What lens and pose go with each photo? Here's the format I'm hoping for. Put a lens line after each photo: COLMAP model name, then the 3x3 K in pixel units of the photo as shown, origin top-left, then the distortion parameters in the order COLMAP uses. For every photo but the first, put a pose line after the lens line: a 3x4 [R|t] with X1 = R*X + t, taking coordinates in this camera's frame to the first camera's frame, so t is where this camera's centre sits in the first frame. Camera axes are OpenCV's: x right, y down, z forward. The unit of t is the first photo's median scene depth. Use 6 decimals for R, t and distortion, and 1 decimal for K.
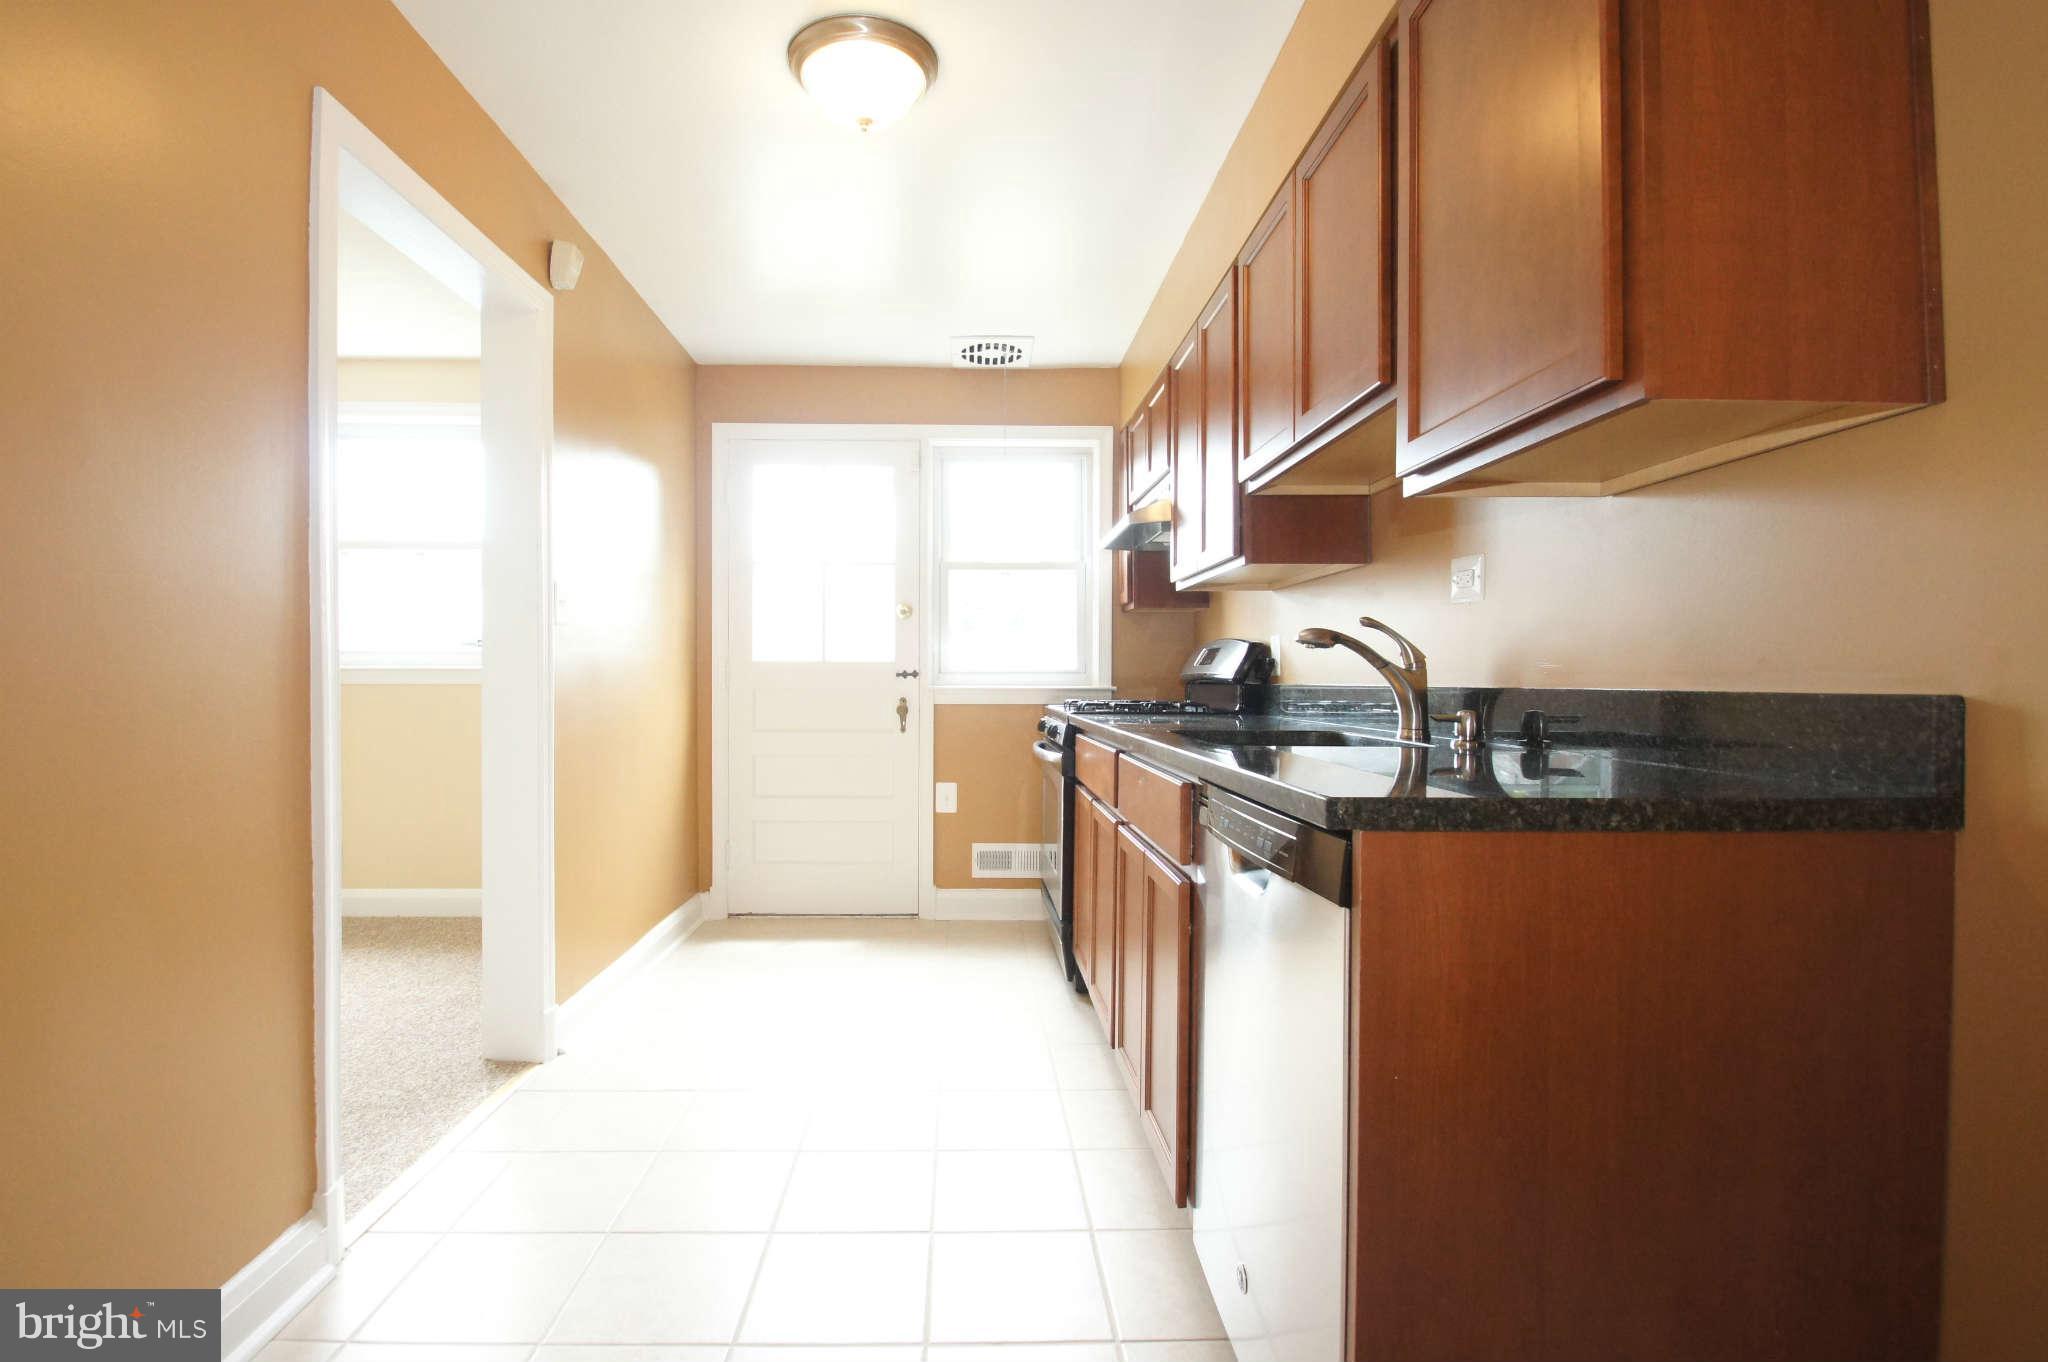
lens RADIAL K [[959.2, 0, 977.4], [0, 959.2, 685.6], [0, 0, 1]] dist [0.000837, 0.000140]
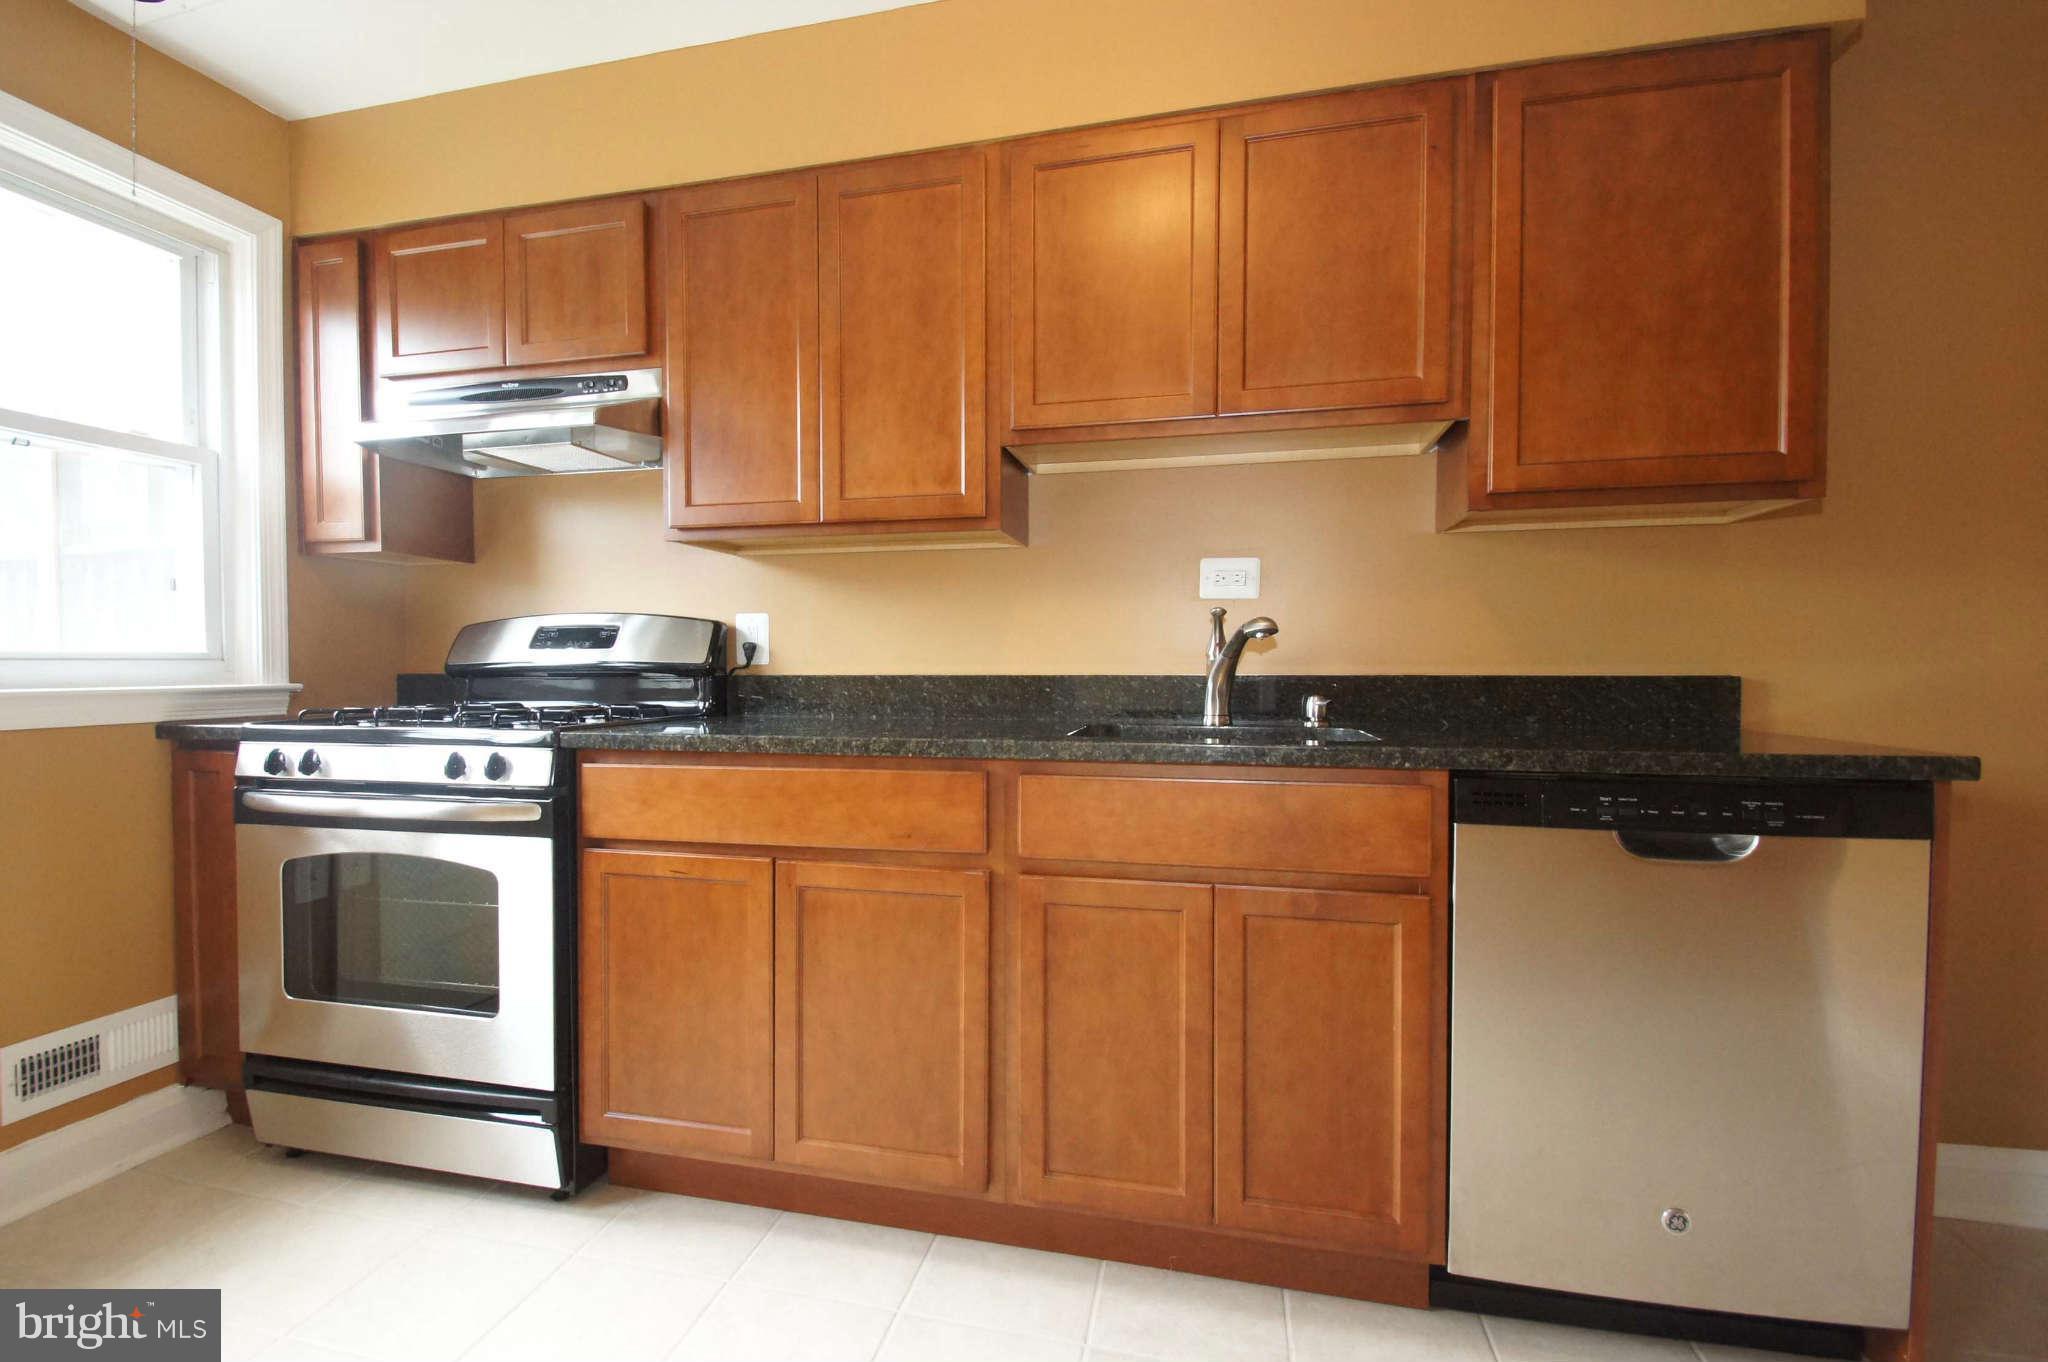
lens RADIAL K [[906.7, 0, 1020.0], [0, 906.7, 701.2], [0, 0, 1]] dist [0.000518, -0.010767]
pose [[0.260611, -0.040456, 0.964596, -0.273691], [0.009303, 0.999180, 0.039393, -0.005737], [-0.965399, -0.001293, 0.260774, 0.455482]]
